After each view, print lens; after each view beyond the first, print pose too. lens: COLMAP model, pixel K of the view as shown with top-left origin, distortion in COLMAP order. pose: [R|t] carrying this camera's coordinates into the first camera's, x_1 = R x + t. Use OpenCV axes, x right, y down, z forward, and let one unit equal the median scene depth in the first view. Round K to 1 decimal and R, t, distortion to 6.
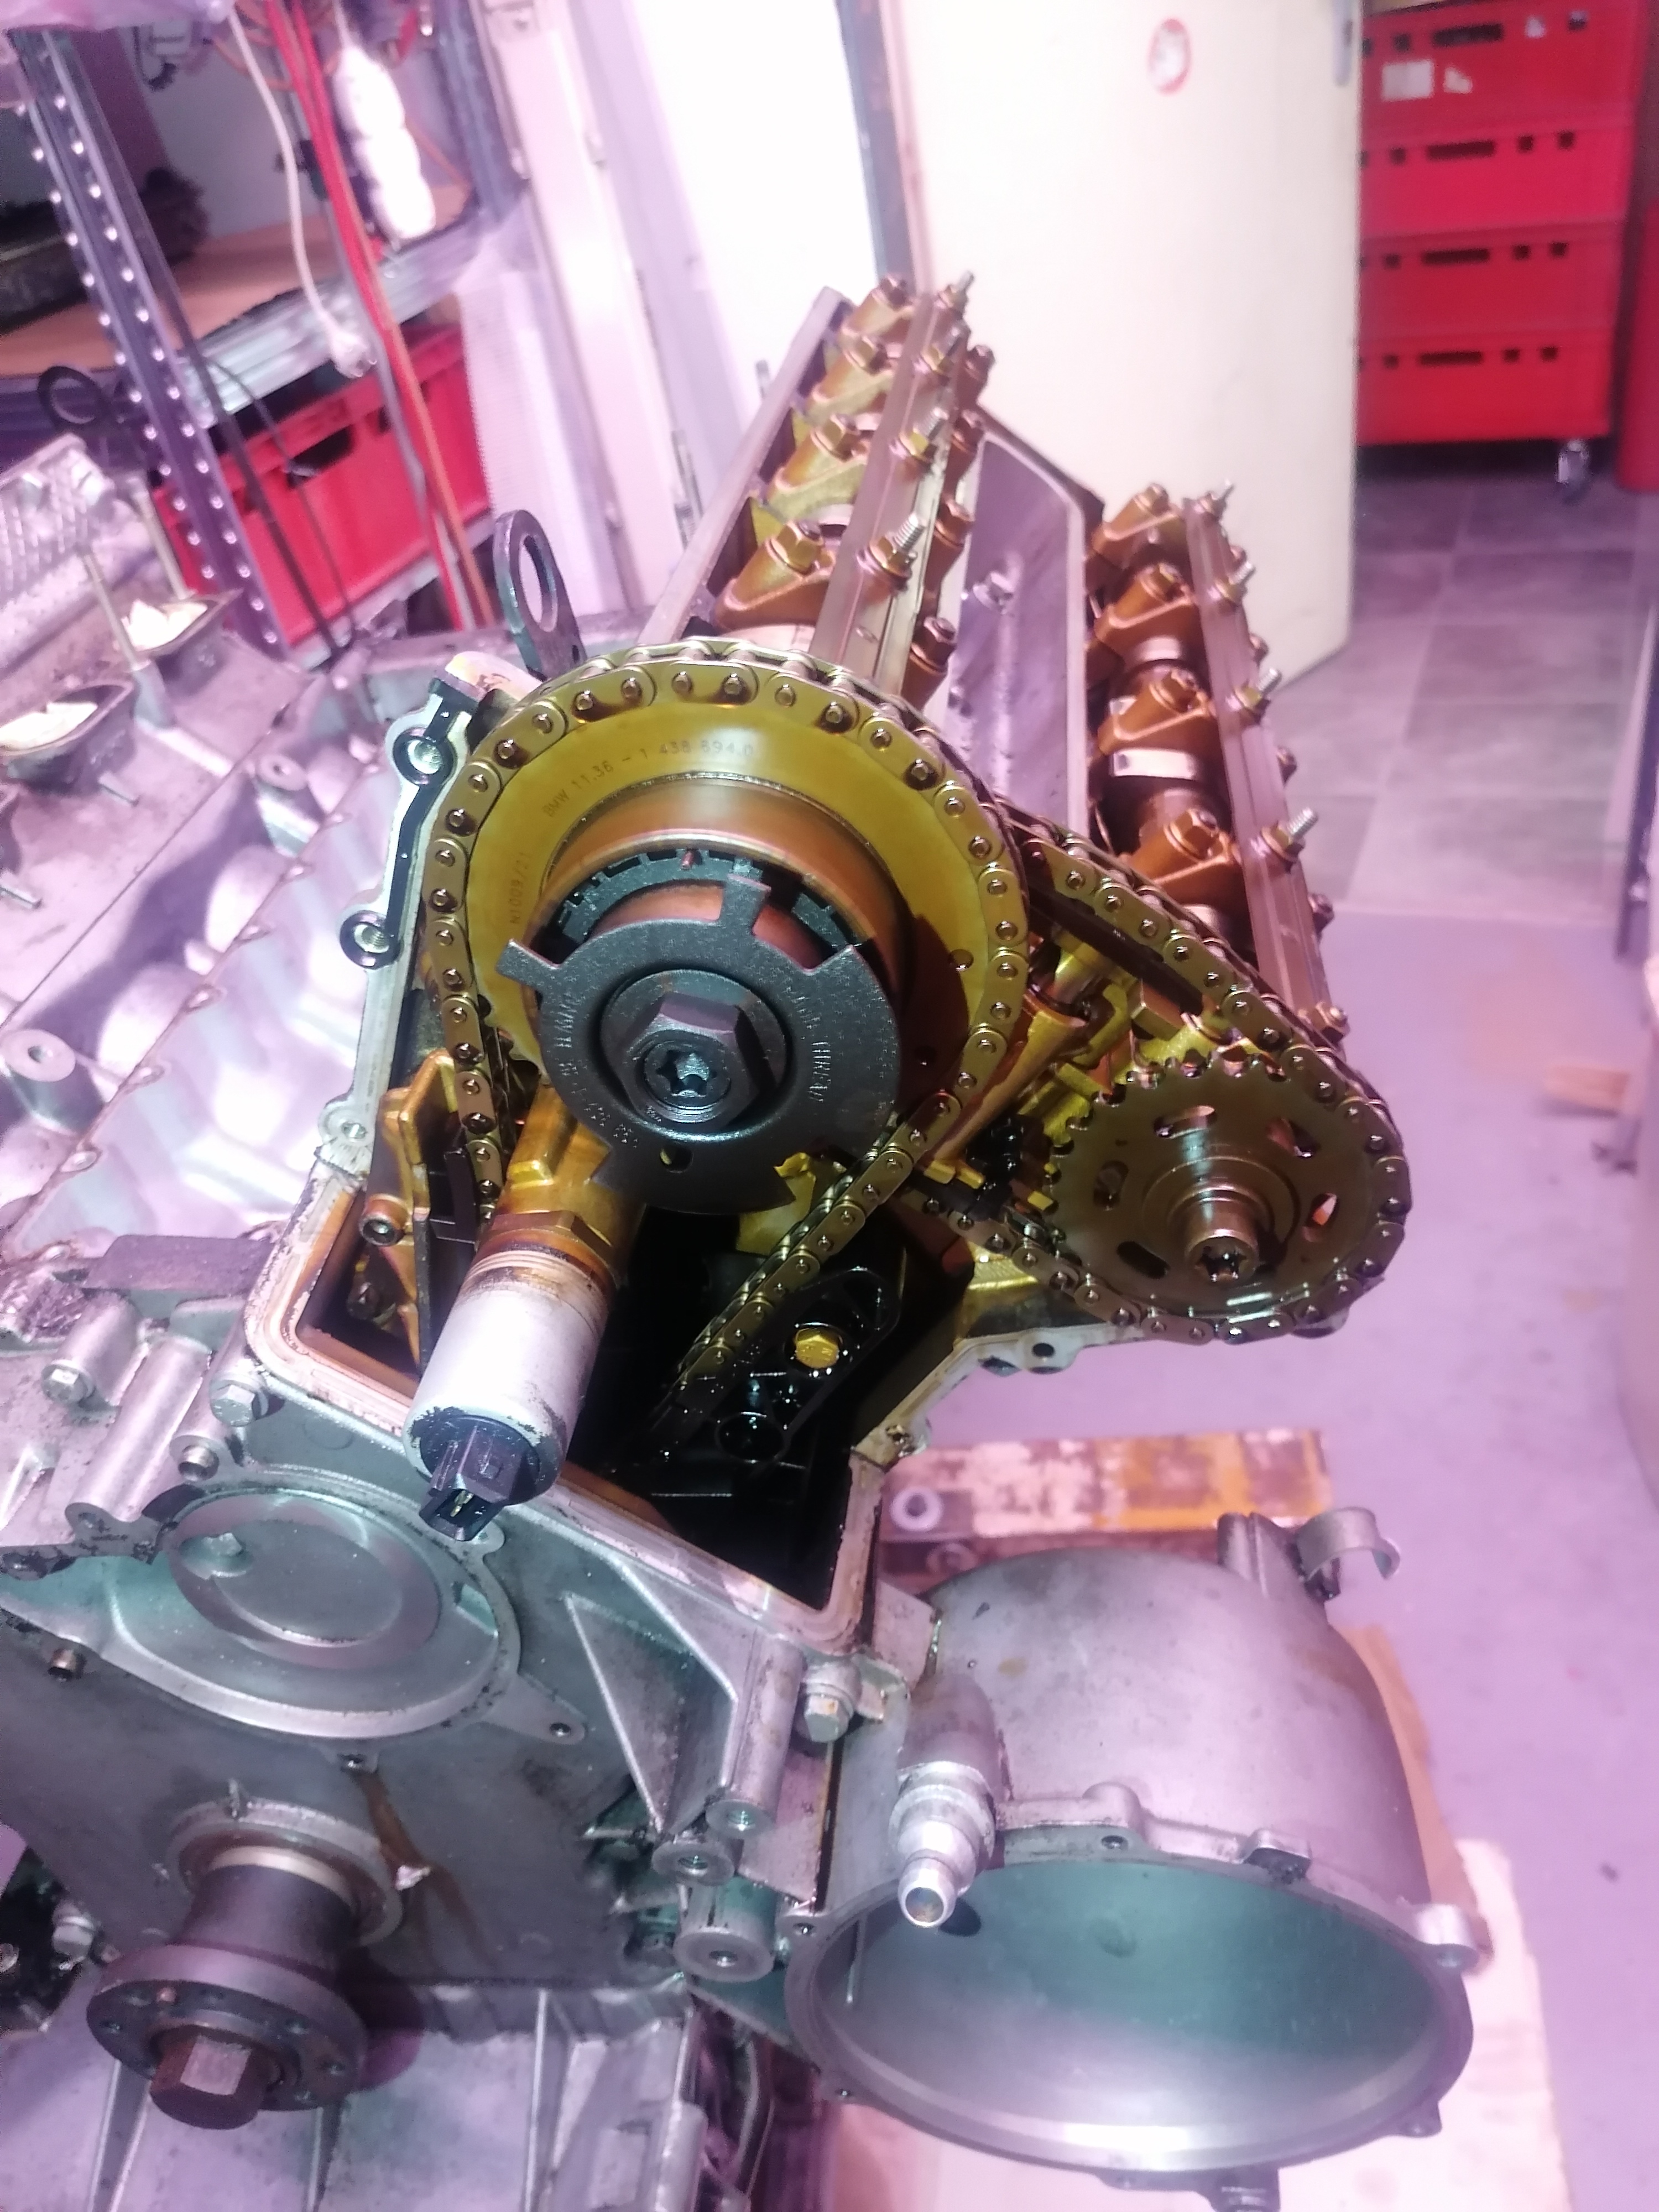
lens RADIAL K [[1674.6, 0, 829.5], [0, 1674.6, 1106.0], [0, 0, 1]] dist [0.030462, -0.007982]
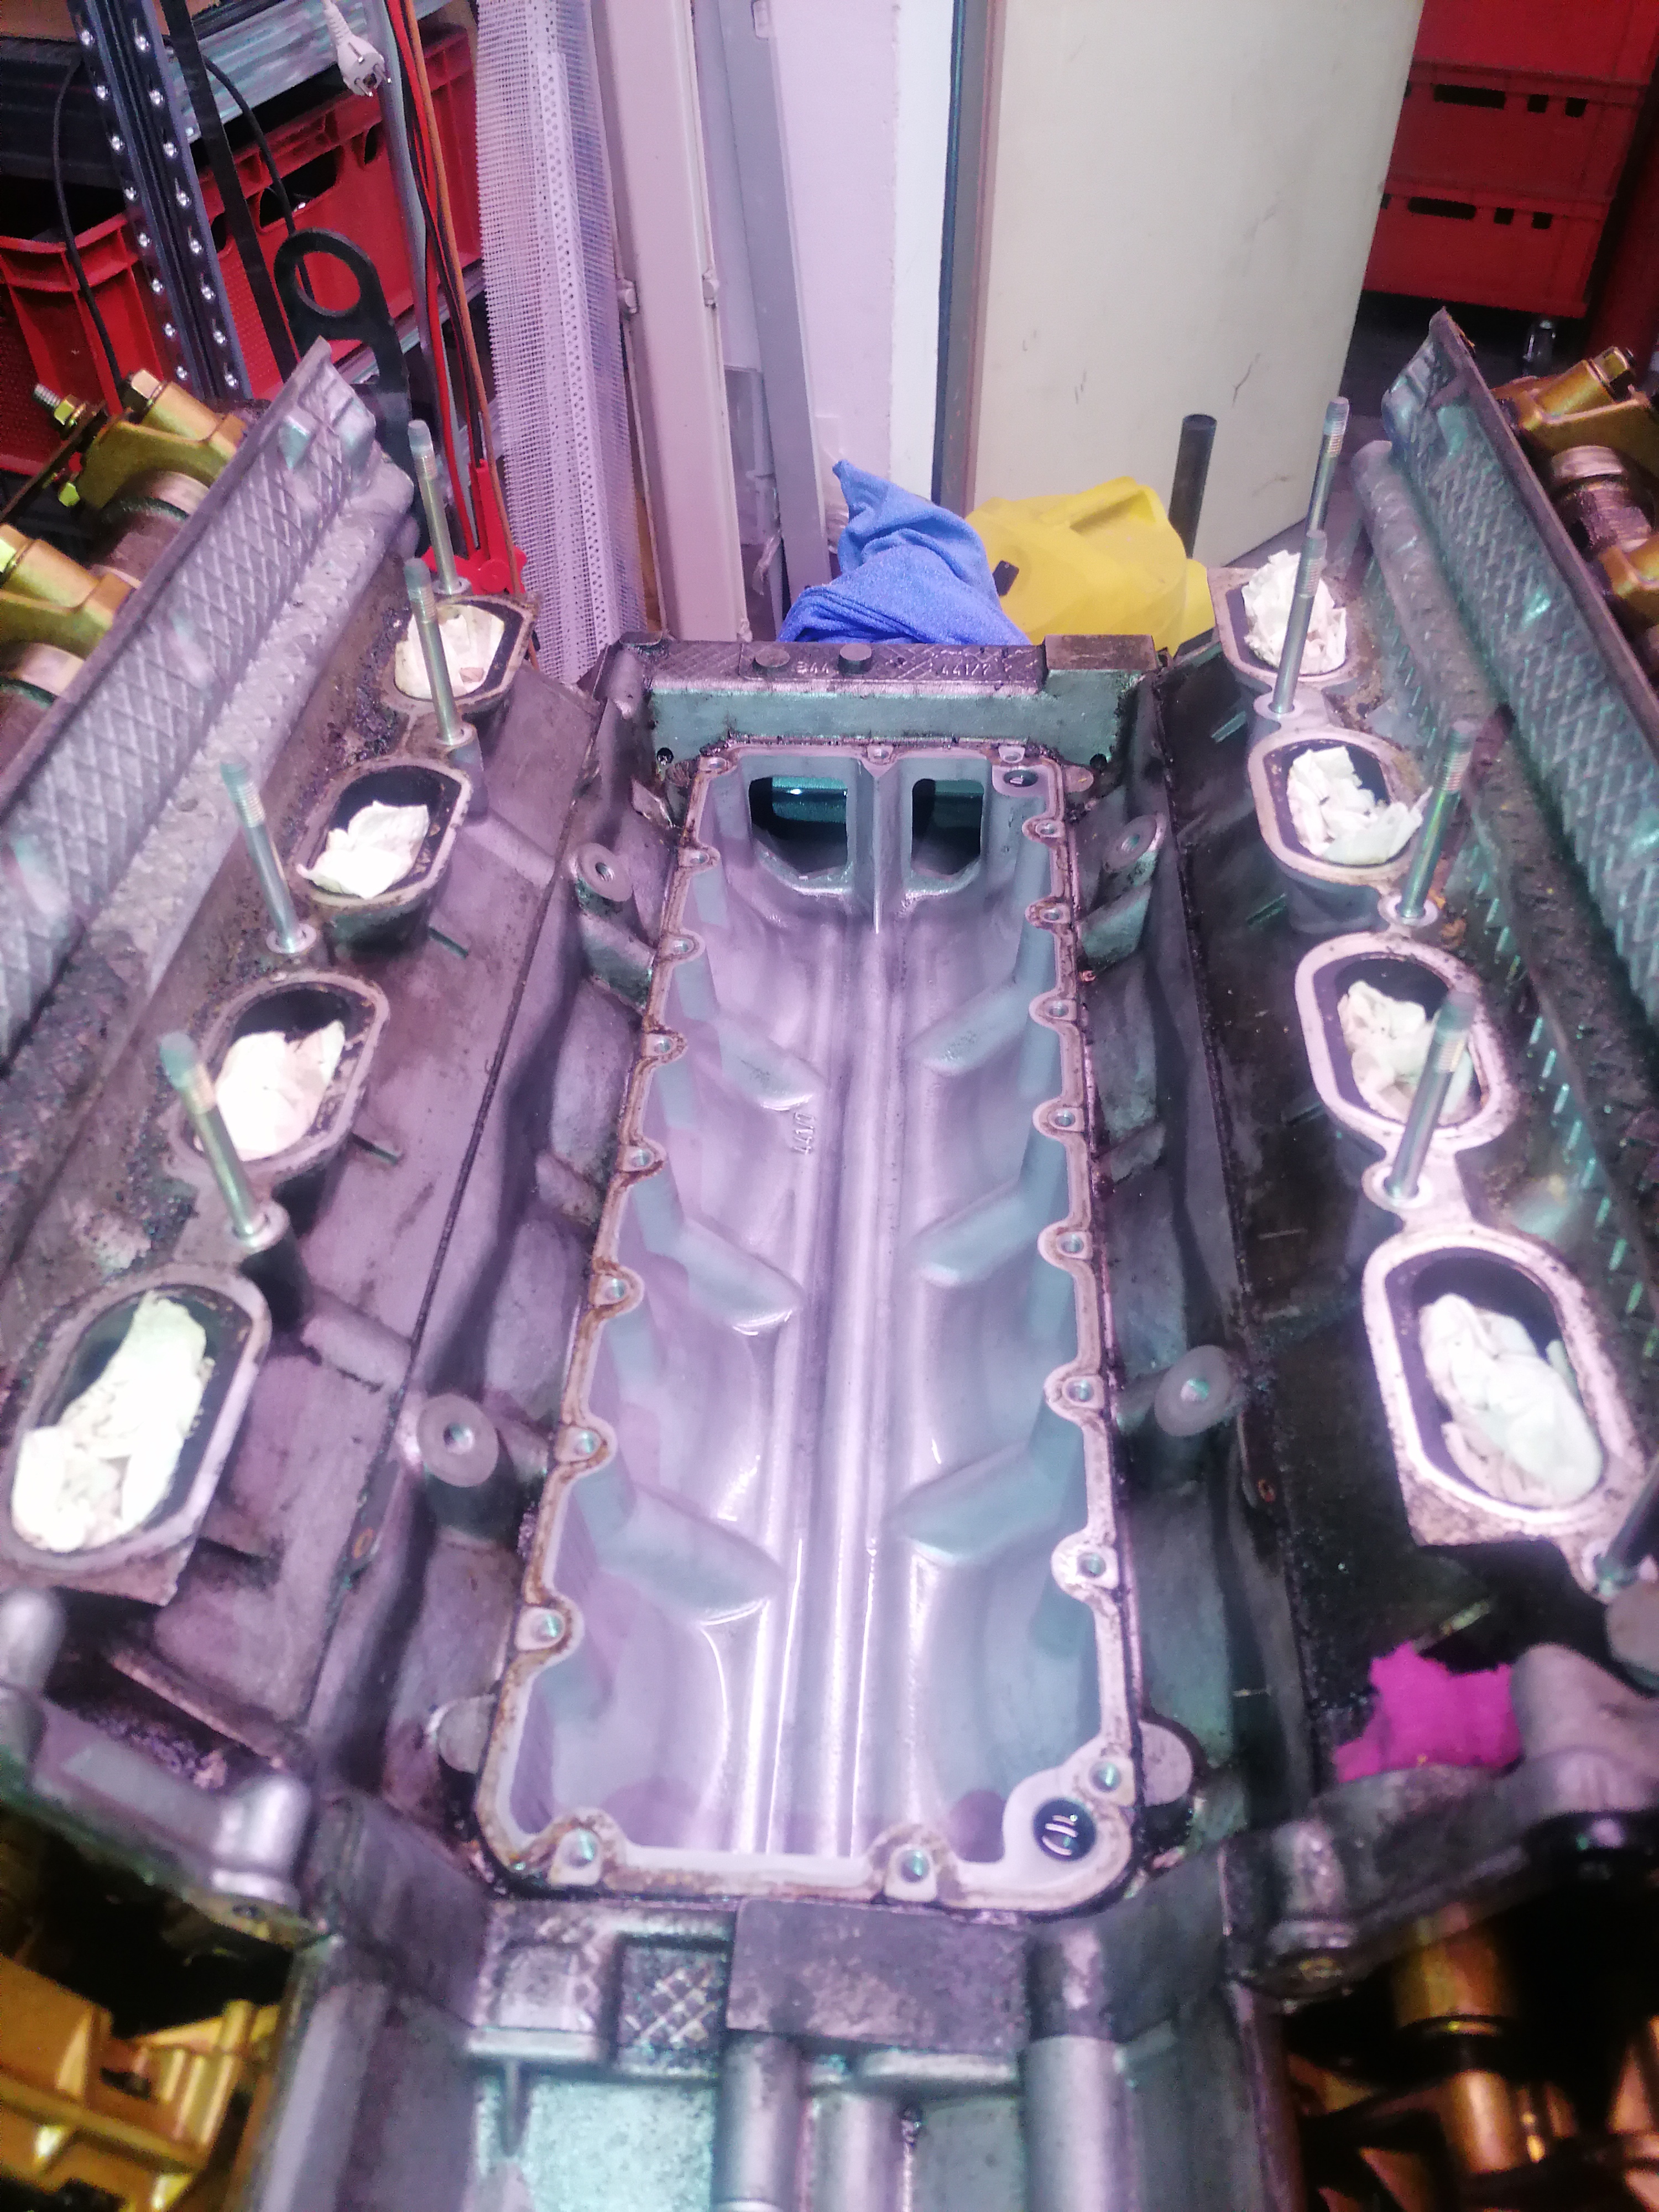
lens RADIAL K [[1674.6, 0, 829.5], [0, 1674.6, 1106.0], [0, 0, 1]] dist [0.030462, -0.007982]
pose [[0.985293, 0.082136, 0.149839, -0.159206], [-0.102542, 0.985664, 0.133983, -0.099349], [-0.136686, -0.147378, 0.979590, 0.121997]]
